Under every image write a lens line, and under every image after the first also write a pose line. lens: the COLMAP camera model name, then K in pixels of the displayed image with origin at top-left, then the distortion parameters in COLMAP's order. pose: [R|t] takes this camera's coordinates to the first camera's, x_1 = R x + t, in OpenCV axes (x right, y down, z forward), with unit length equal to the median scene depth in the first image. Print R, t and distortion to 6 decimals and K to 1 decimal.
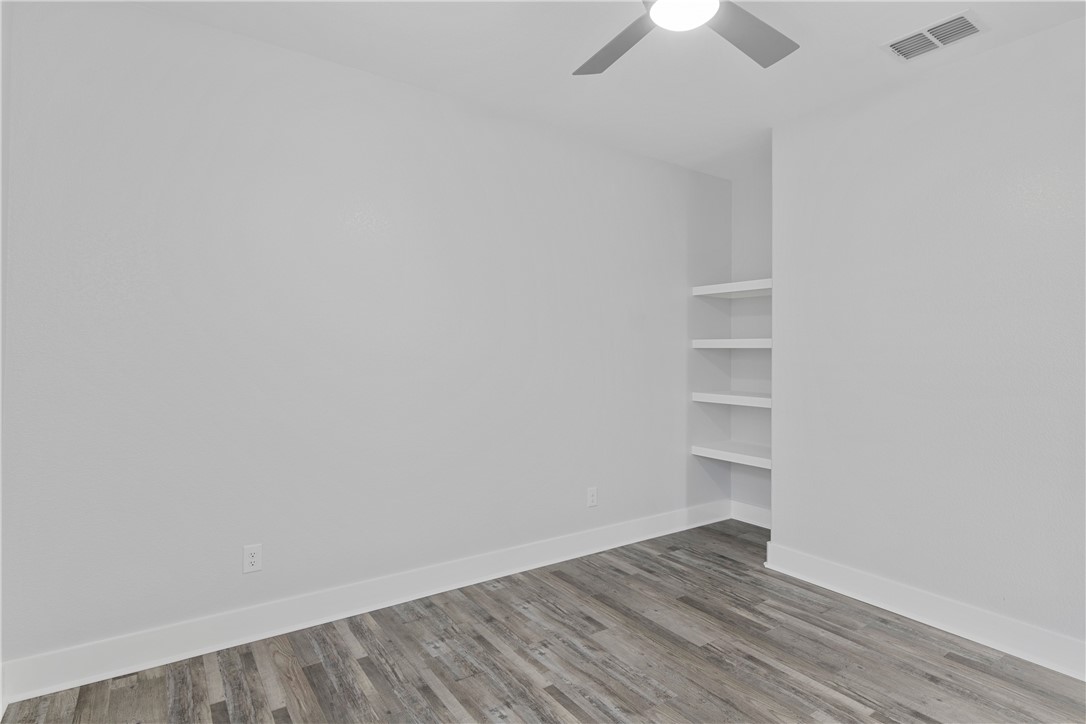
lens RADIAL K [[552.2, 0, 536.3], [0, 552.2, 347.5], [0, 0, 1]] dist [-0.009749, 0.002232]
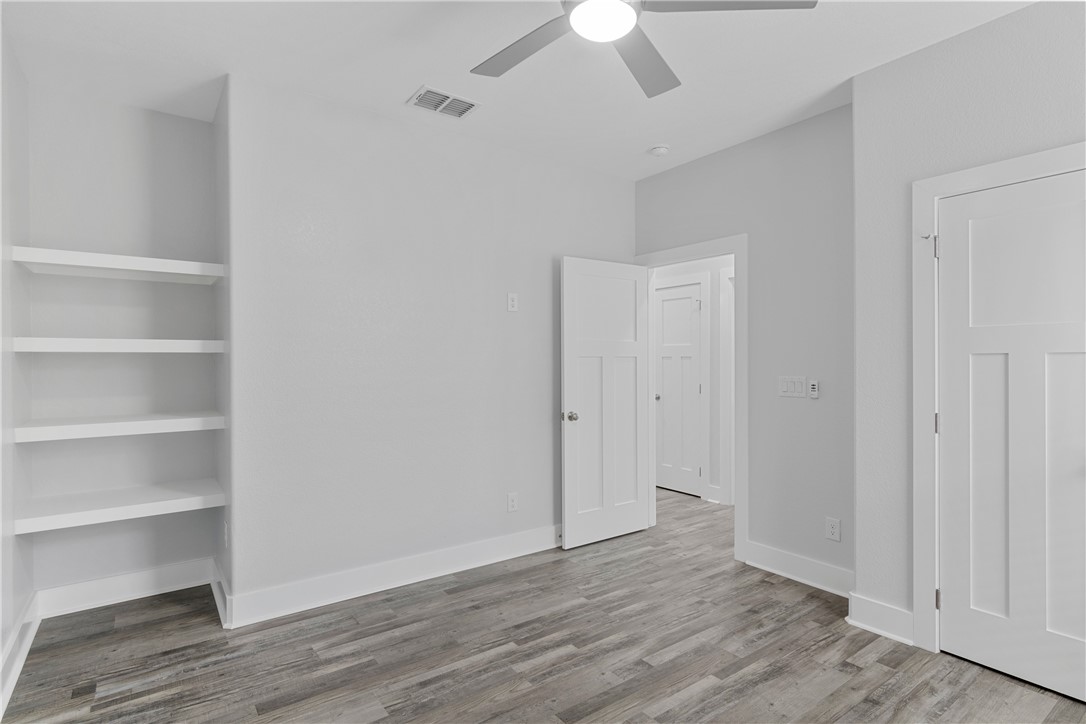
lens RADIAL K [[552.2, 0, 553.6], [0, 552.2, 343.4], [0, 0, 1]] dist [-0.009749, 0.002232]
pose [[-0.016724, 0.011992, 0.999788, -0.457628], [0.000081, 0.999928, -0.011993, -0.002077], [-0.999860, -0.000119, -0.016724, 0.655986]]
